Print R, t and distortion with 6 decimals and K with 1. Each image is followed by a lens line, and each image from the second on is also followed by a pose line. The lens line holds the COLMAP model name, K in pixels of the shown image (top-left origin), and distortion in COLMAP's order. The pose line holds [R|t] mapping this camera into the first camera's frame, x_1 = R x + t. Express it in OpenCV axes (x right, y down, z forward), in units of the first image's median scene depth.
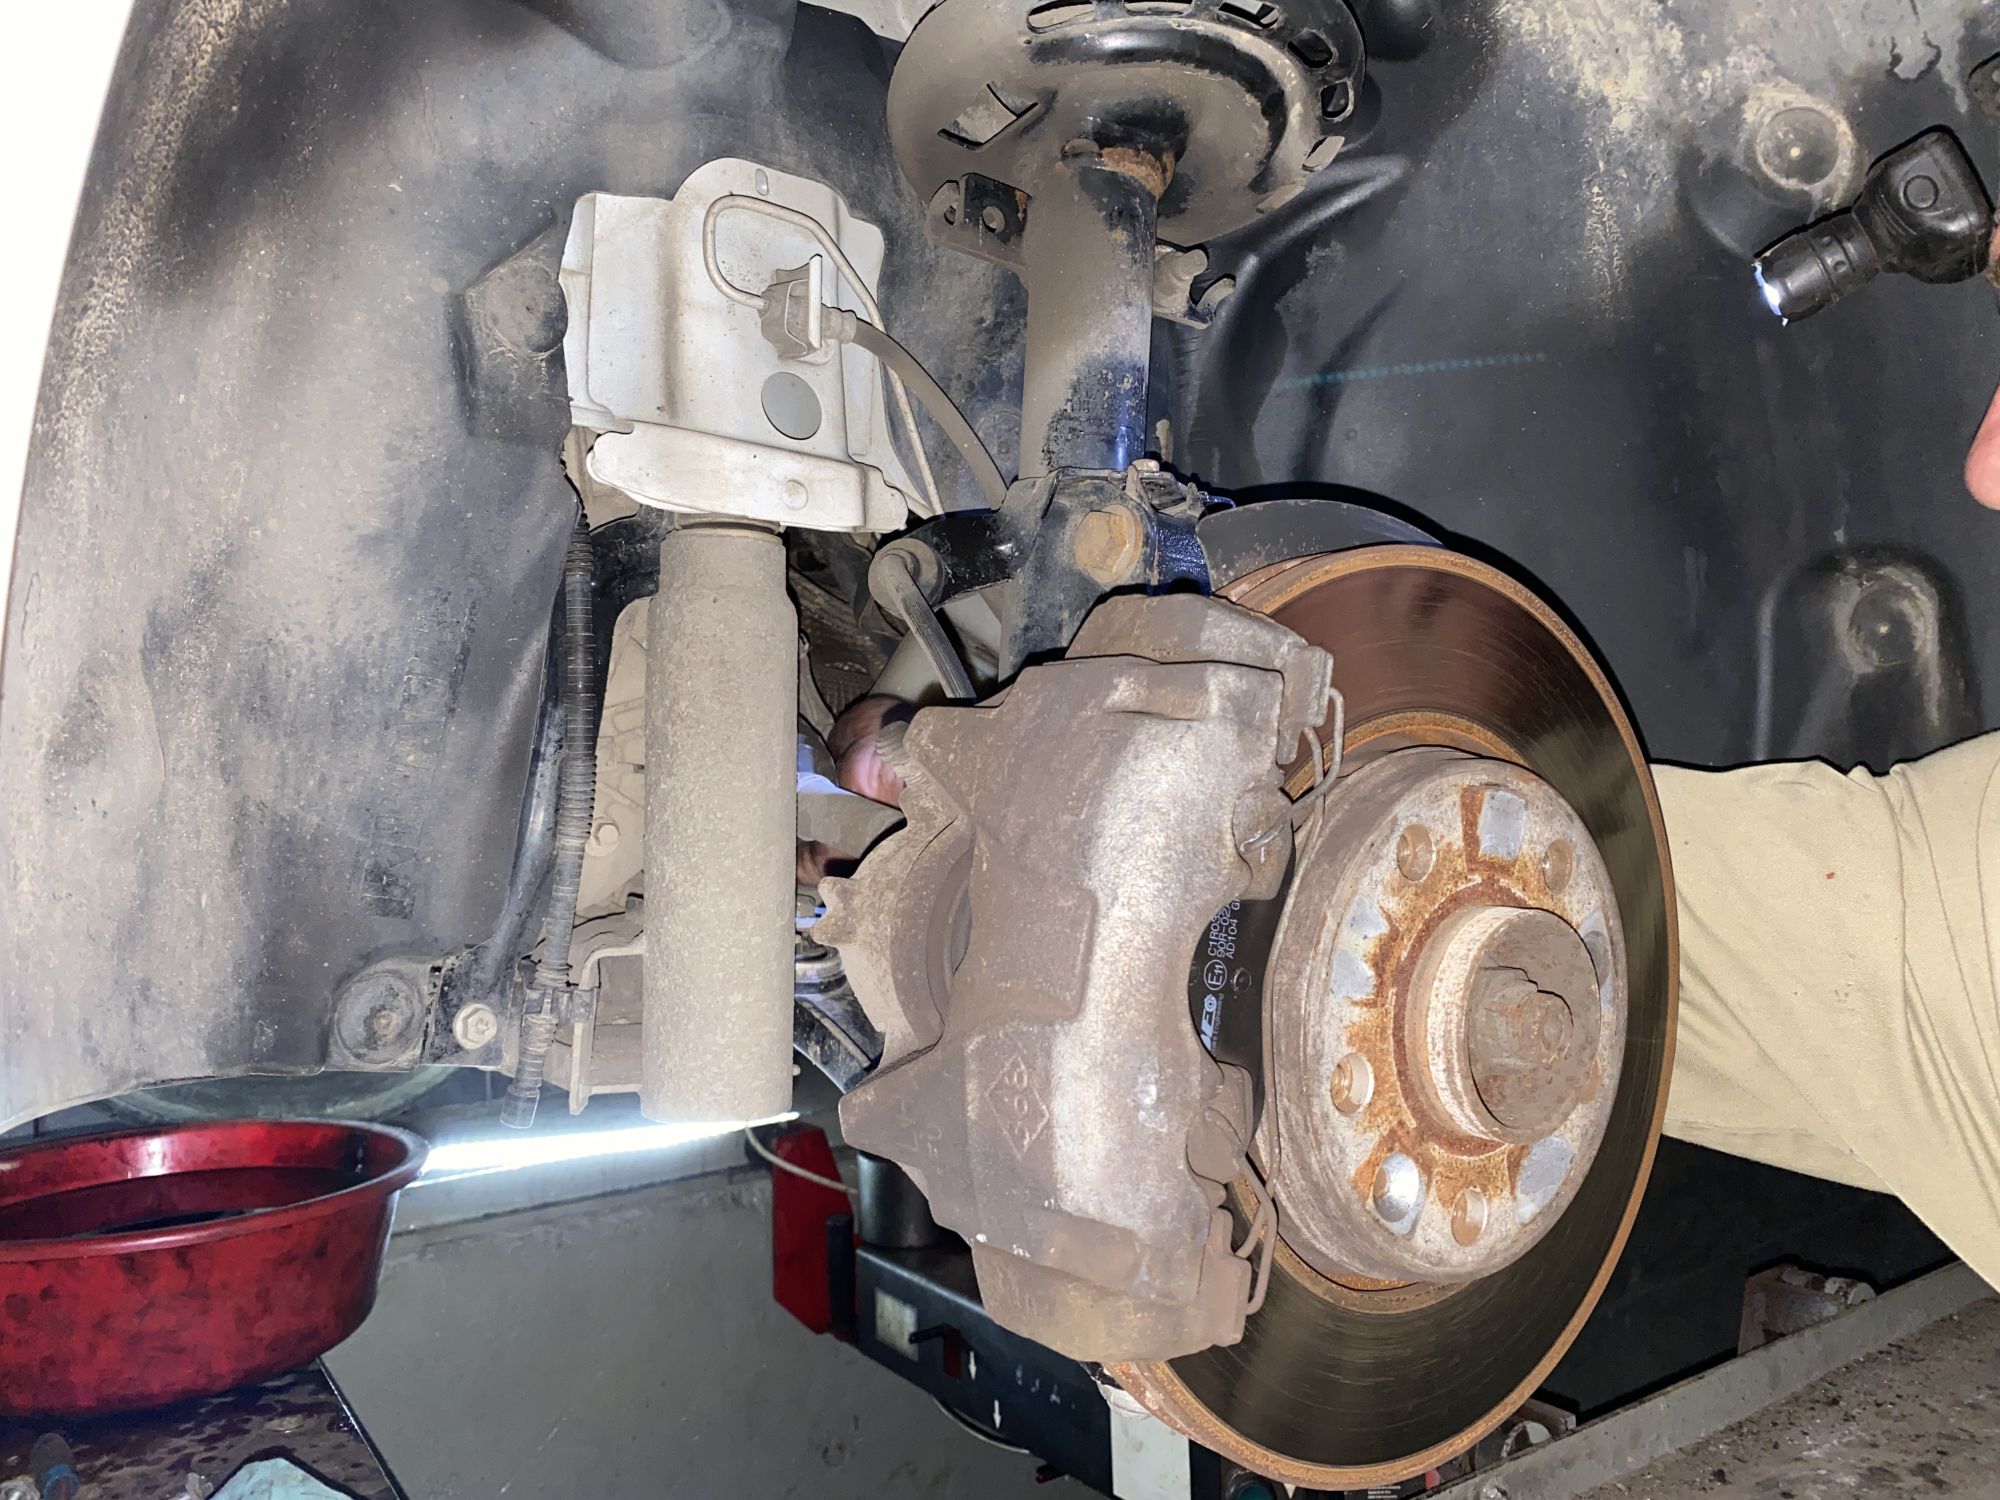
lens RADIAL K [[1507.3, 0, 1000.0], [0, 1507.3, 750.0], [0, 0, 1]] dist [-0.014264, -0.001873]
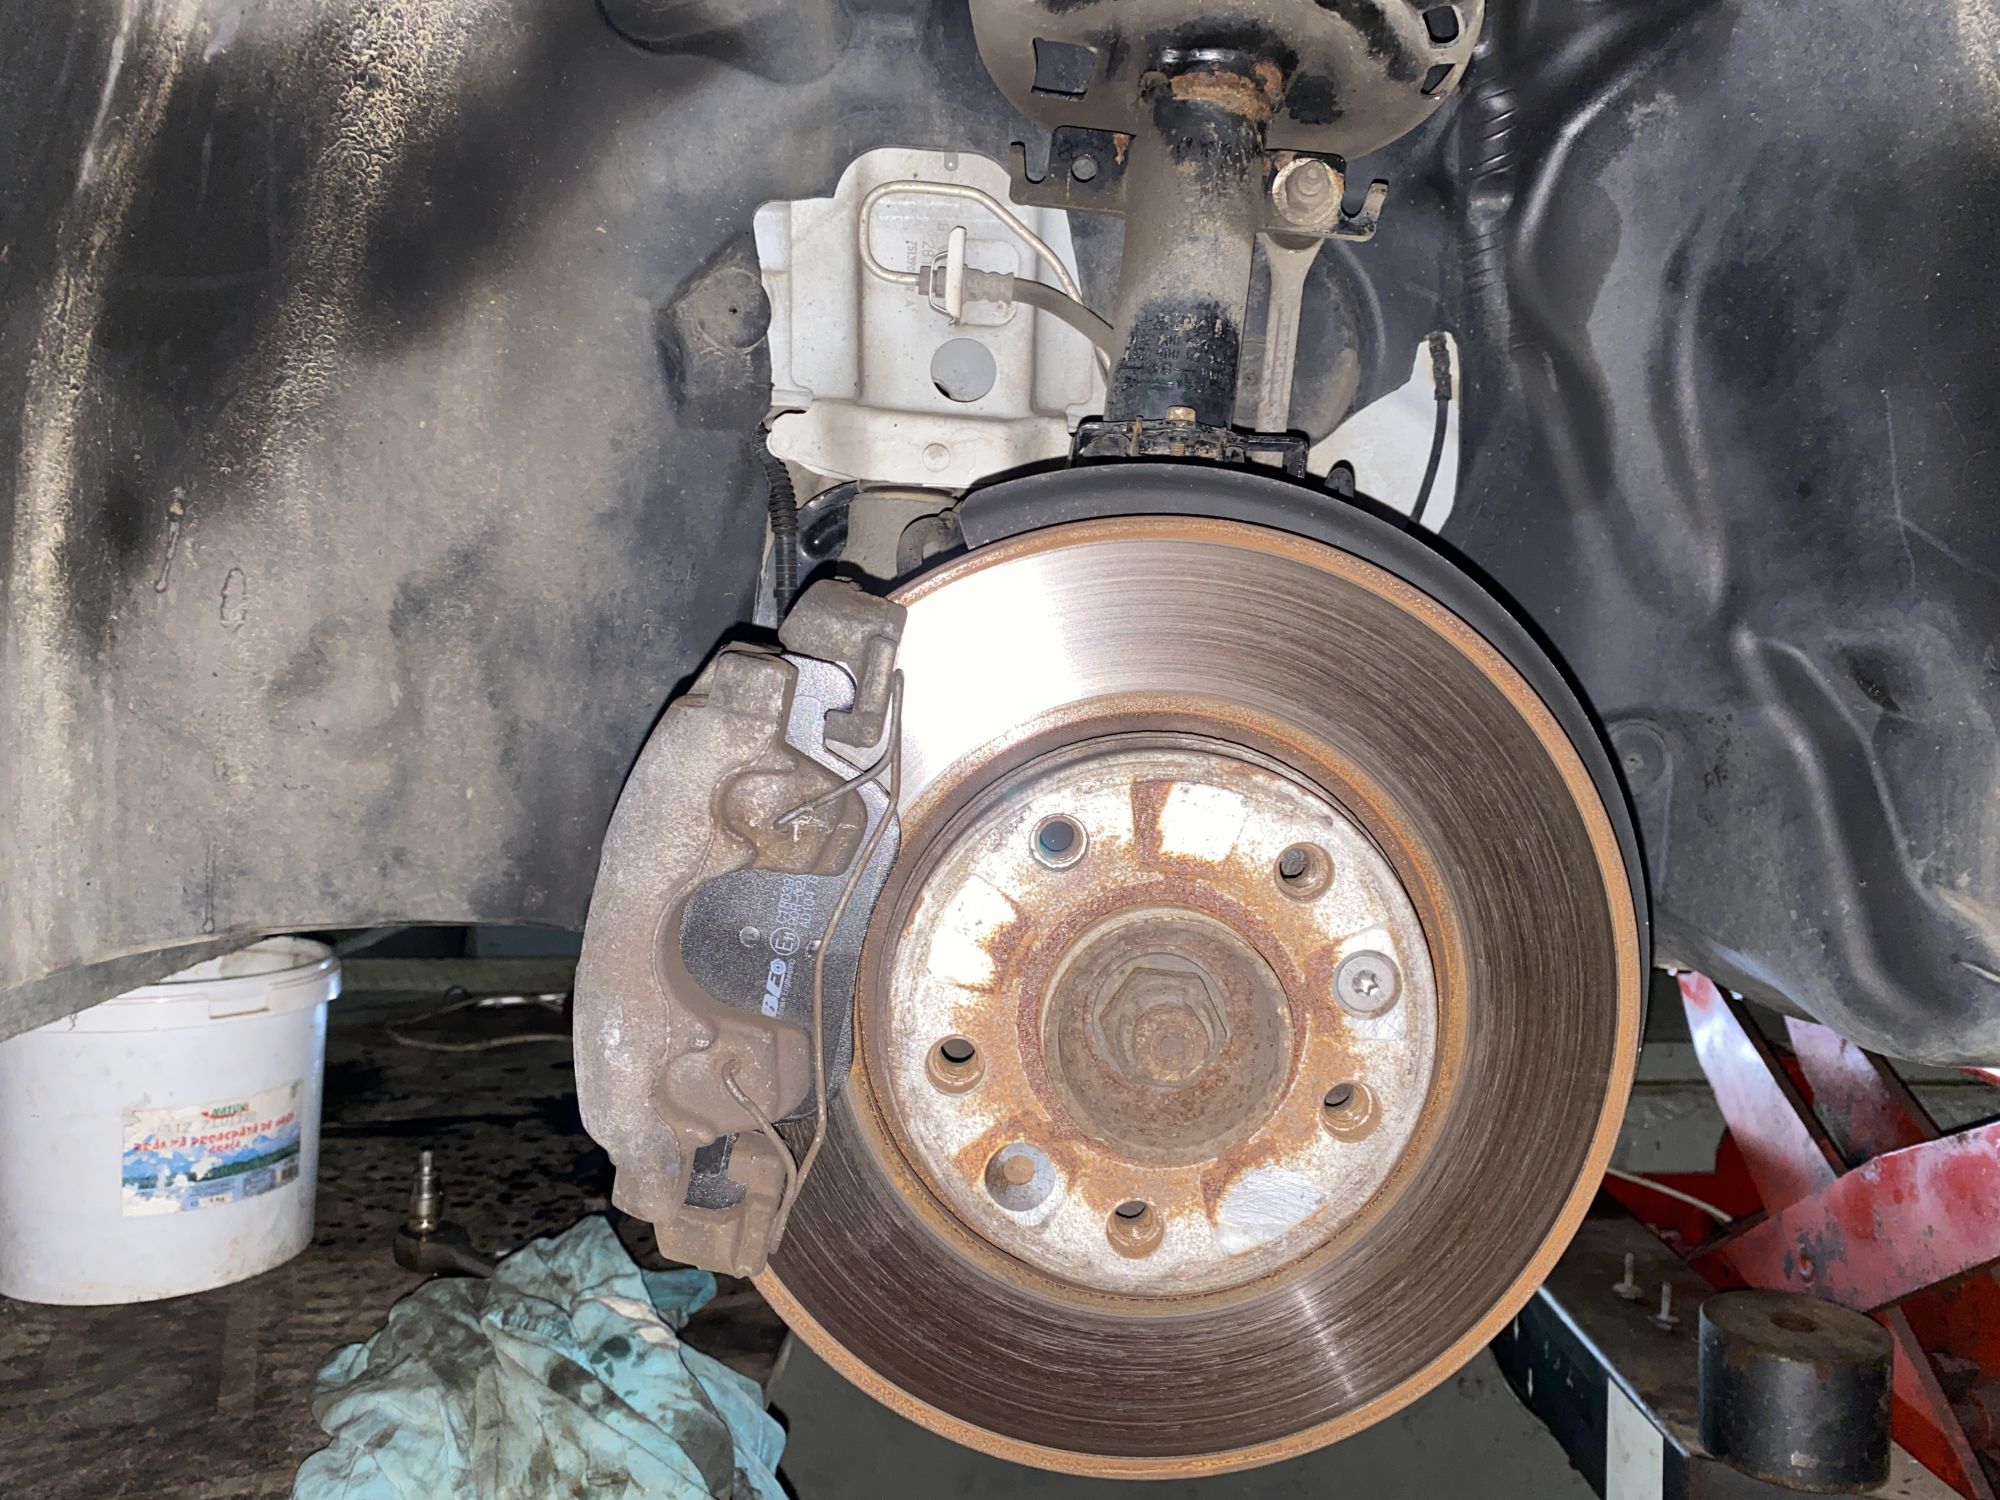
lens RADIAL K [[1507.3, 0, 1000.0], [0, 1507.3, 750.0], [0, 0, 1]] dist [-0.014264, -0.001873]
pose [[0.825872, 0.057838, -0.560883, 0.572626], [-0.019712, 0.997079, 0.073794, -0.044714], [0.563512, -0.049889, 0.824600, 0.138016]]
